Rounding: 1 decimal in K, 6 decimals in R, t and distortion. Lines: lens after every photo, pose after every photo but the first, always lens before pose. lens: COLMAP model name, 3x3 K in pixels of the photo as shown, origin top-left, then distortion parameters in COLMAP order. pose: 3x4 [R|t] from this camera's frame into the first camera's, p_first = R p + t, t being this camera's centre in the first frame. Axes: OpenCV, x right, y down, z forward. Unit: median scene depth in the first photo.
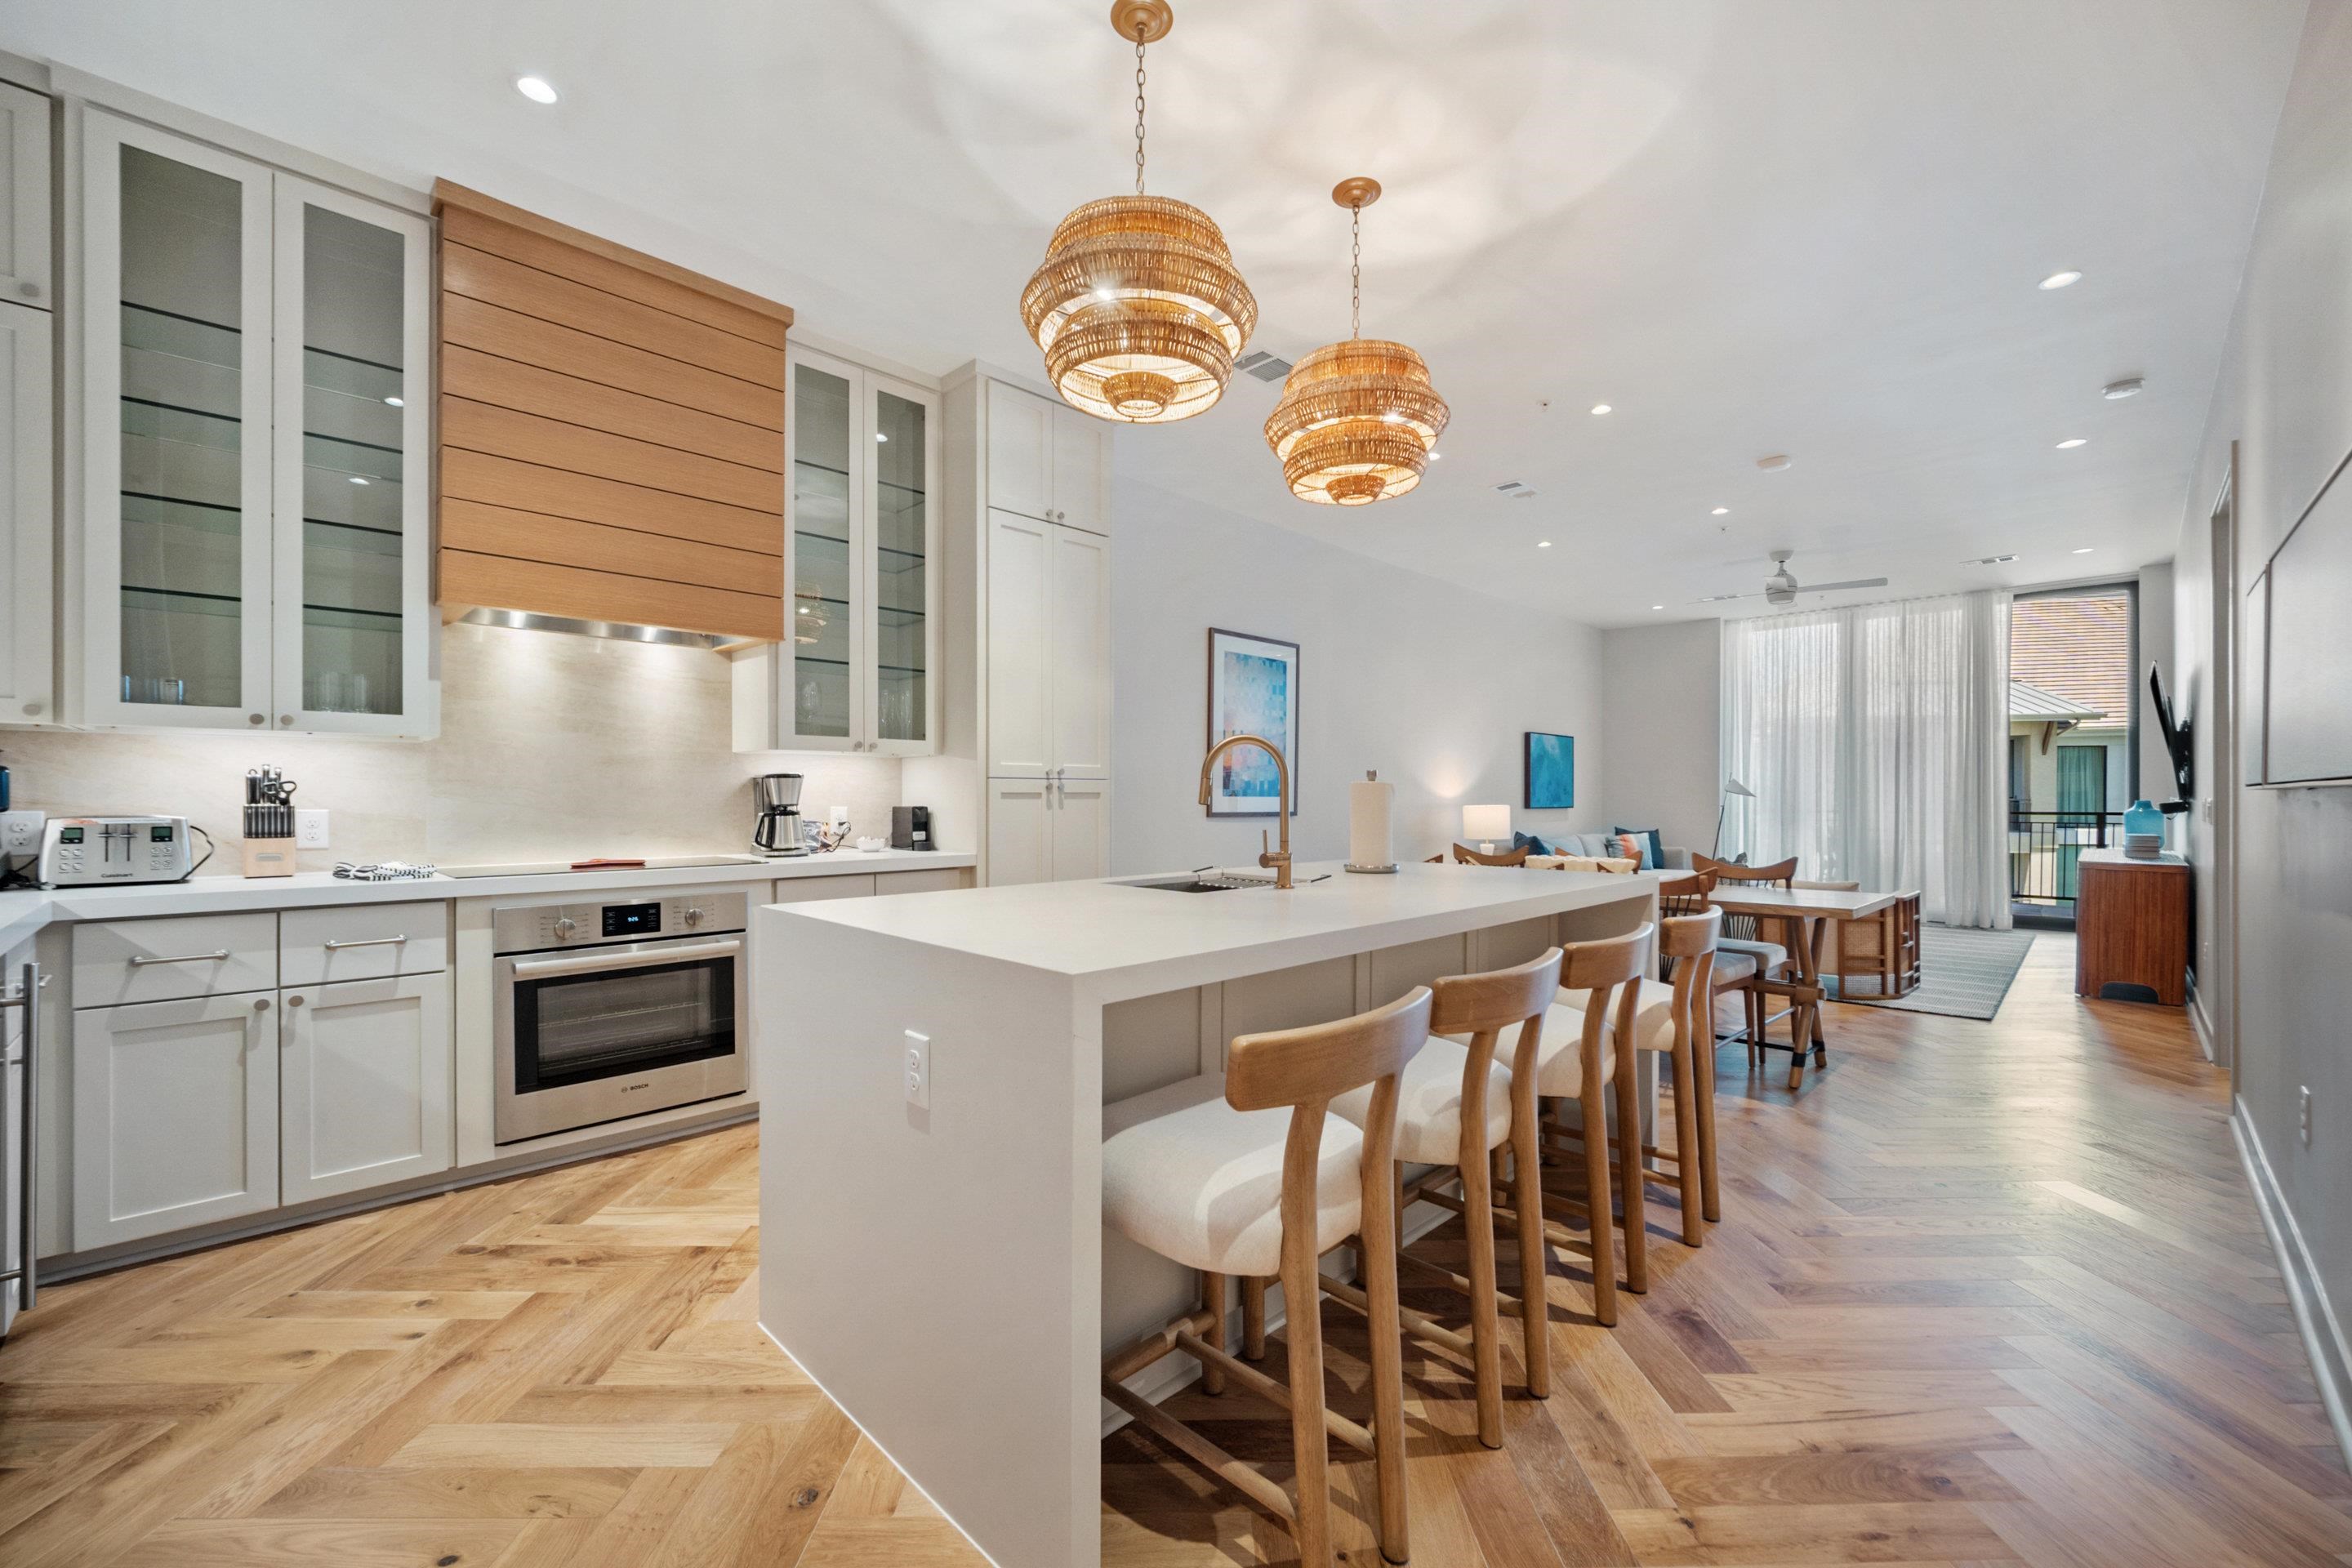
lens RADIAL K [[946.3, 0, 1176.0], [0, 946.3, 784.0], [0, 0, 1]] dist [-0.002569, -0.000185]
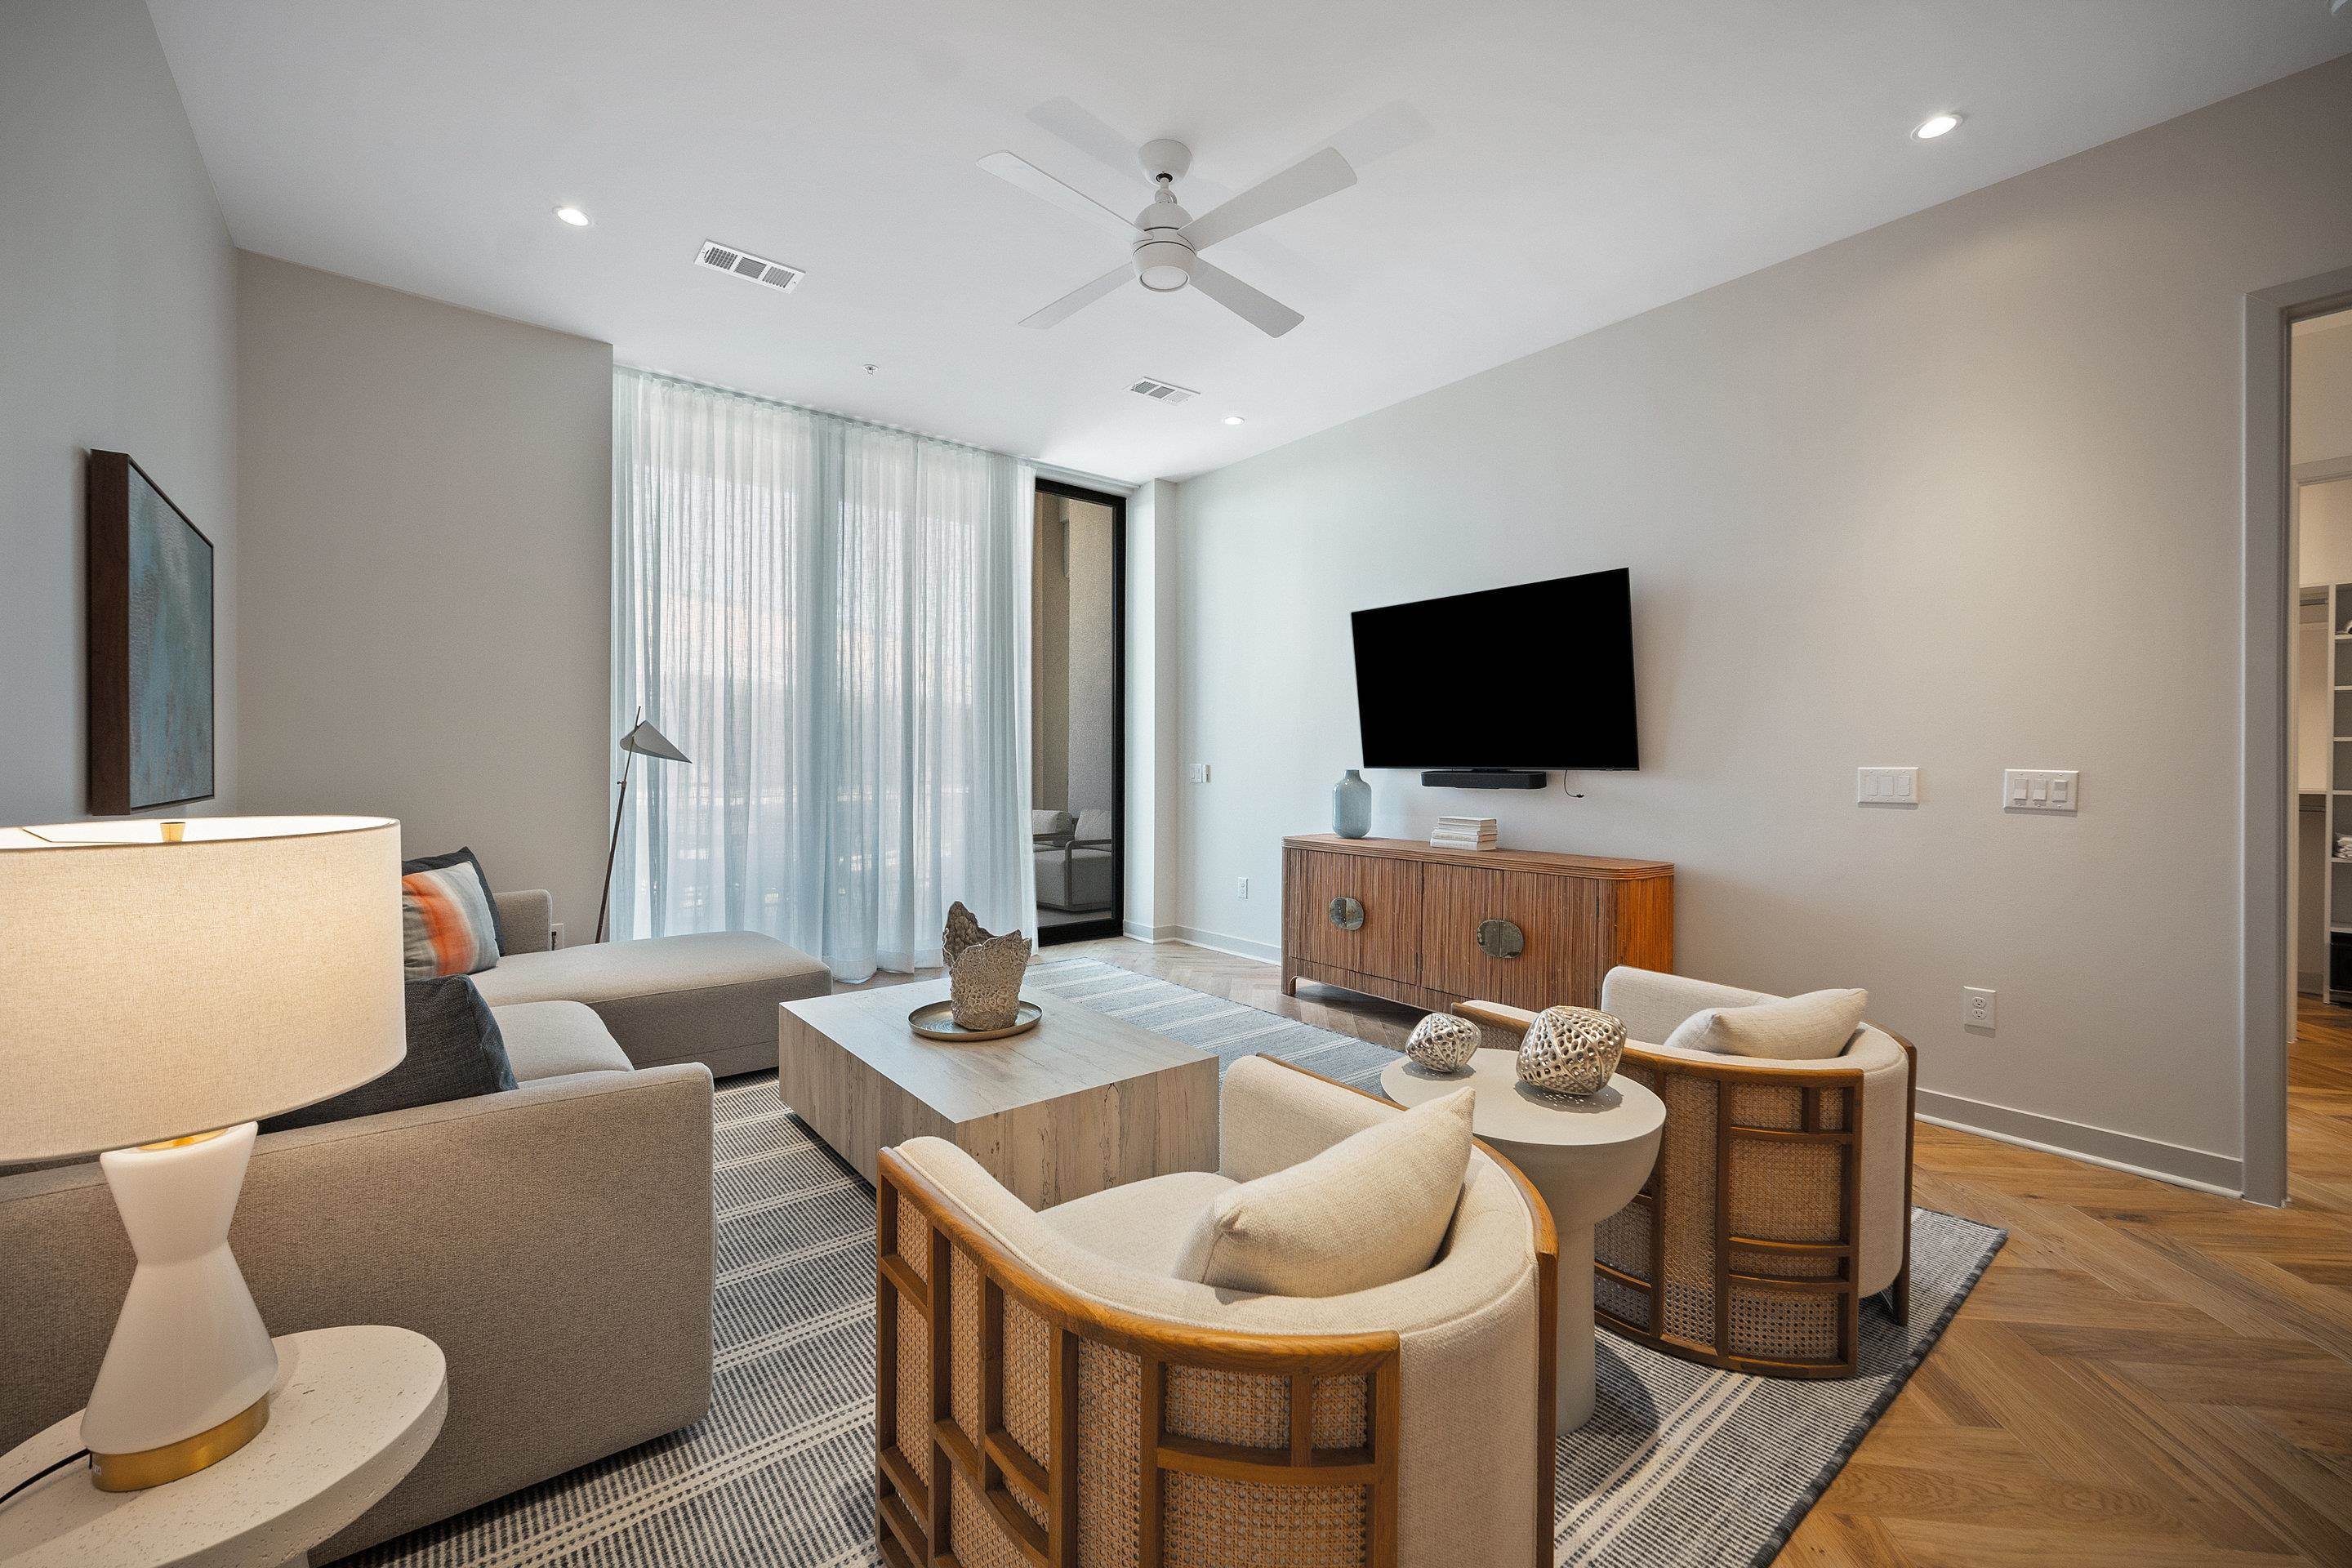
lens RADIAL K [[925.9, 0, 1180.3], [0, 925.9, 754.6], [0, 0, 1]] dist [-0.000529, 0.000106]
pose [[0.113234, 0.009784, 0.993520, 0.193193], [-0.012674, 0.999884, -0.008402, 0.013284], [-0.993488, -0.011641, 0.113345, 0.739032]]
